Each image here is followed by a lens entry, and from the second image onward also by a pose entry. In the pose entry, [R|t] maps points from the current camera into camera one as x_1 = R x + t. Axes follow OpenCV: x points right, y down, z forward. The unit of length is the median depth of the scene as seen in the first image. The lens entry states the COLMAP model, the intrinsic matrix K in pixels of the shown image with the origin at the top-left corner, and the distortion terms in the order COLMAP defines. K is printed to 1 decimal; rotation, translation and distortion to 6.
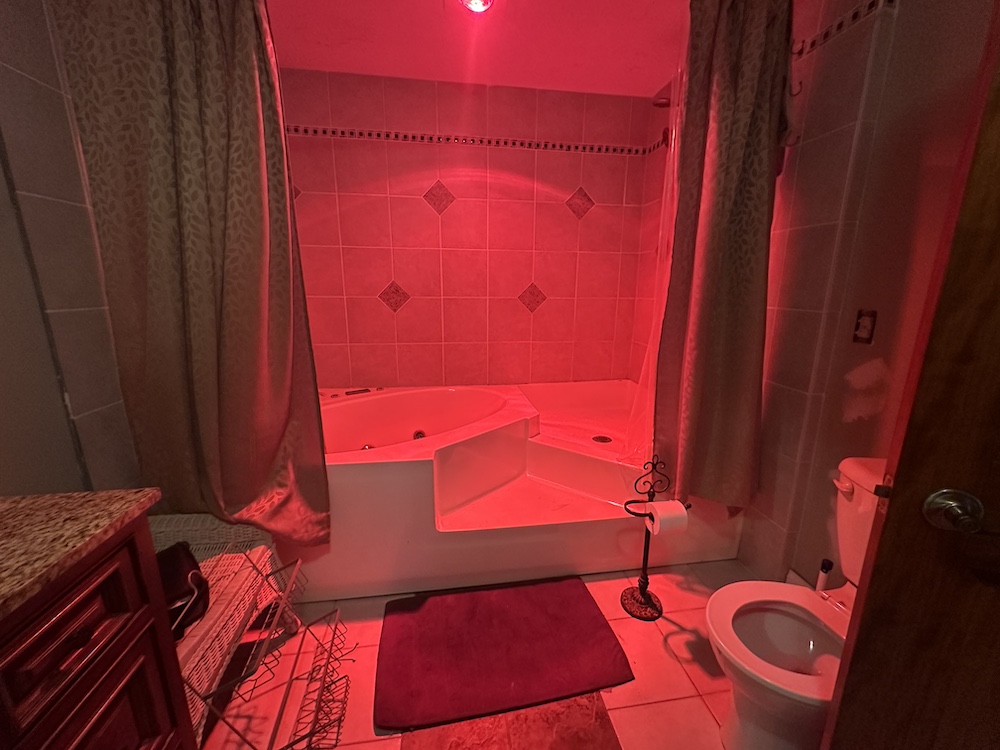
lens RADIAL K [[394.4, 0, 500.3], [0, 394.4, 372.6], [0, 0, 1]] dist [0.001155, -0.000082]
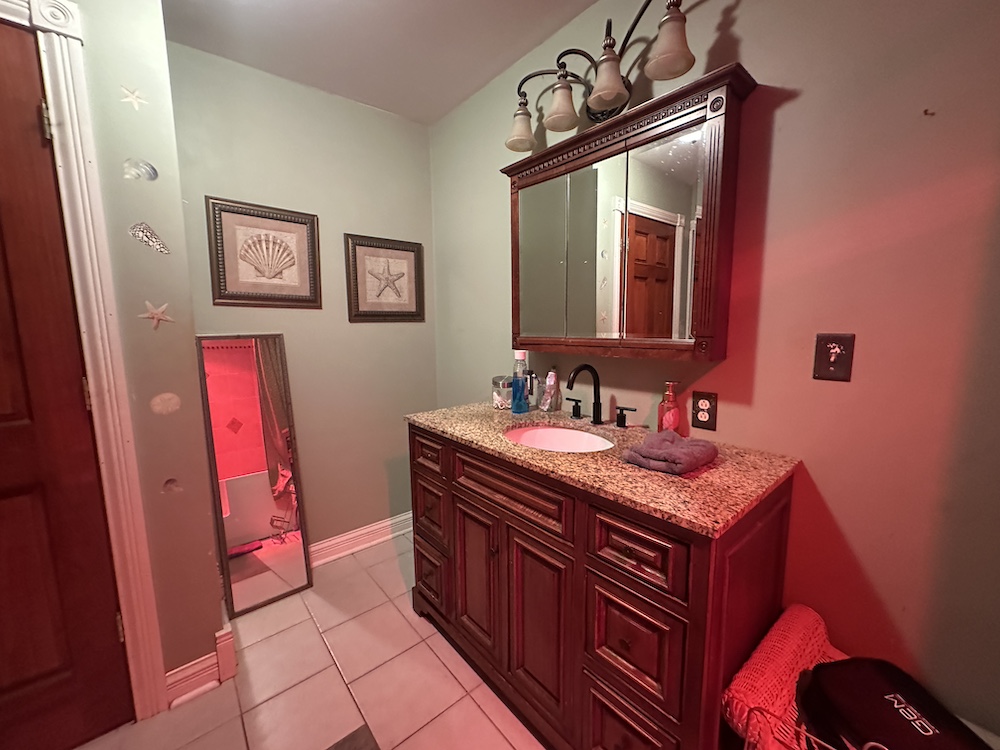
lens RADIAL K [[394.4, 0, 501.1], [0, 394.4, 374.6], [0, 0, 1]] dist [0.001155, -0.000082]
pose [[-0.850102, 0.070402, -0.521891, 0.139267], [-0.107525, 0.946941, 0.302888, -0.397163], [0.515524, 0.313602, -0.797426, 1.635098]]
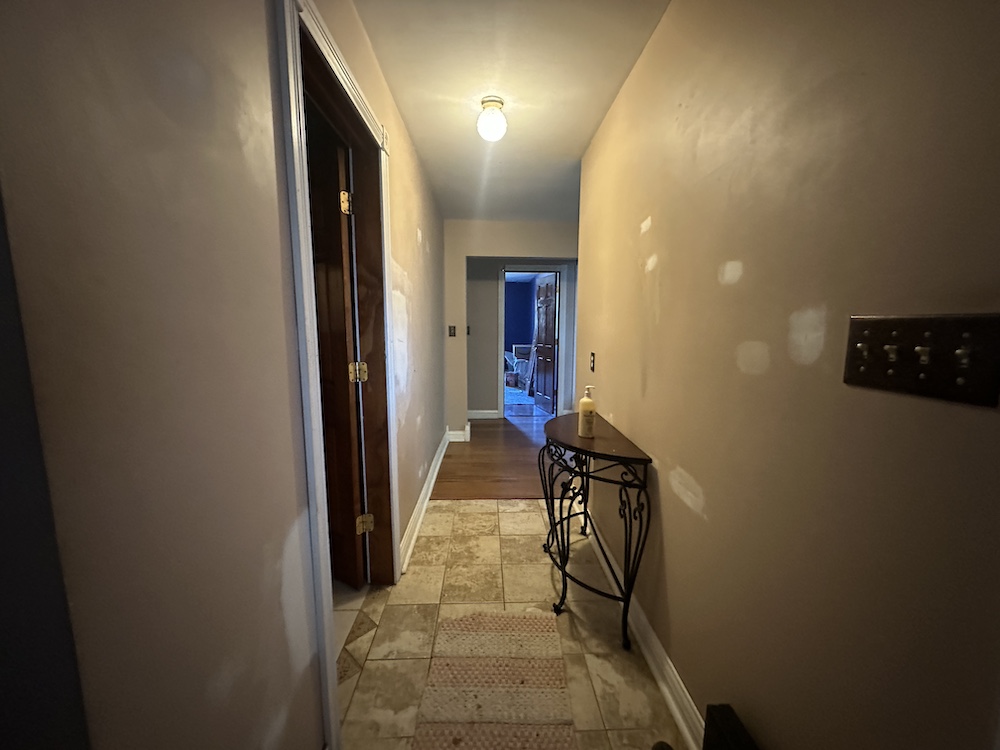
lens RADIAL K [[394.4, 0, 500.0], [0, 394.4, 375.8], [0, 0, 1]] dist [0.001155, -0.000082]
pose [[-0.120658, 0.129255, -0.984243, 5.080091], [-0.219651, 0.963435, 0.153449, -0.627657], [0.968088, 0.234705, -0.087855, 2.662443]]
